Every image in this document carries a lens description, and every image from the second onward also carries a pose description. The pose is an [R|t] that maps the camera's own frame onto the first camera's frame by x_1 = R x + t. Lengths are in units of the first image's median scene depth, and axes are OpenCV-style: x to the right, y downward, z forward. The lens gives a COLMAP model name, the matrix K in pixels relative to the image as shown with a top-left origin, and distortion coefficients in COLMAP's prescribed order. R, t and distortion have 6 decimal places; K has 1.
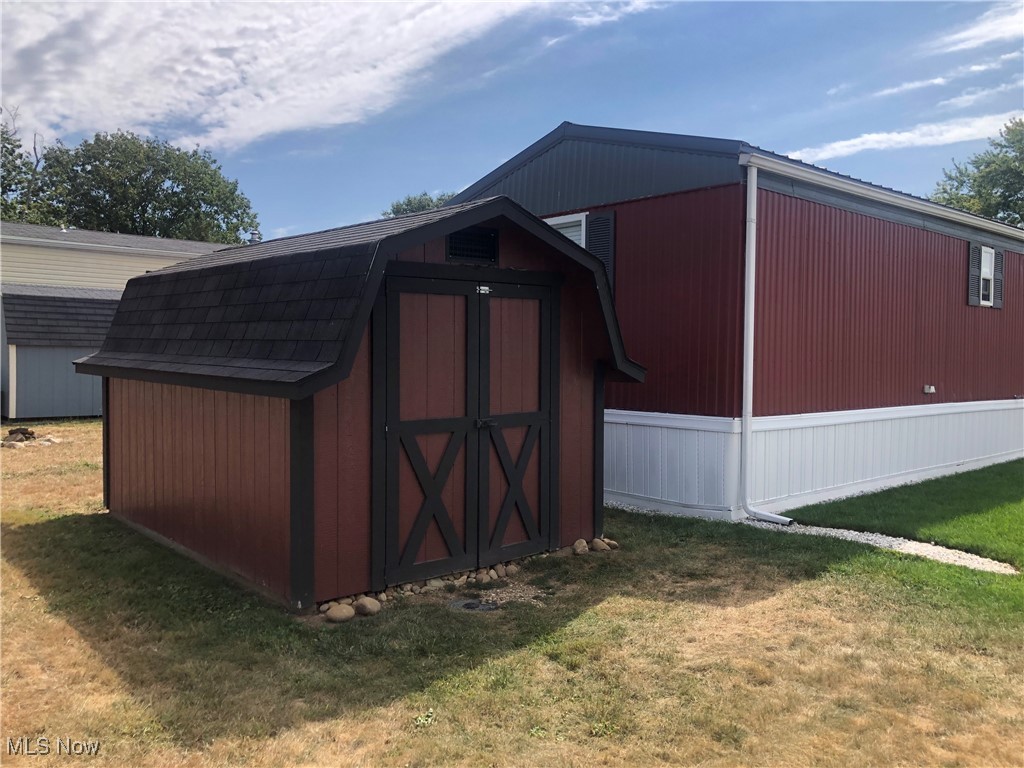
lens RADIAL K [[844.3, 0, 509.8], [0, 844.3, 380.6], [0, 0, 1]] dist [0.042942, -0.056486]
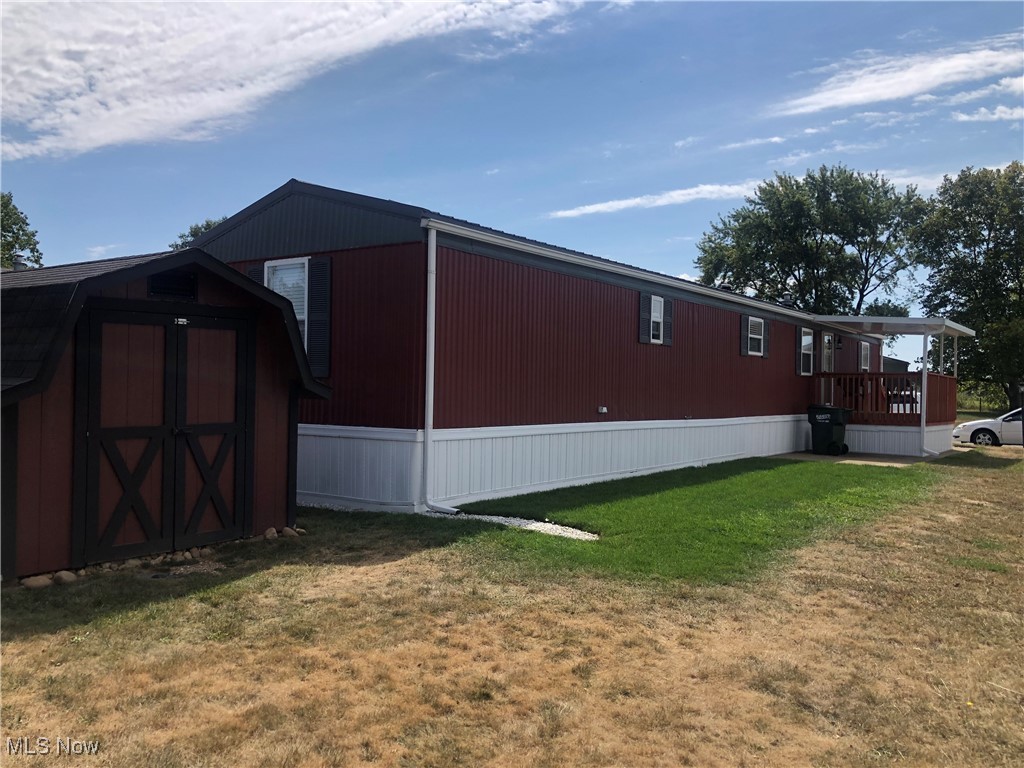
lens RADIAL K [[844.3, 0, 509.8], [0, 844.3, 380.6], [0, 0, 1]] dist [0.042942, -0.056486]
pose [[0.976918, 0.009595, 0.213397, 0.154546], [-0.002083, 0.999371, -0.035402, 0.018340], [-0.213602, 0.034140, 0.976324, -0.274054]]
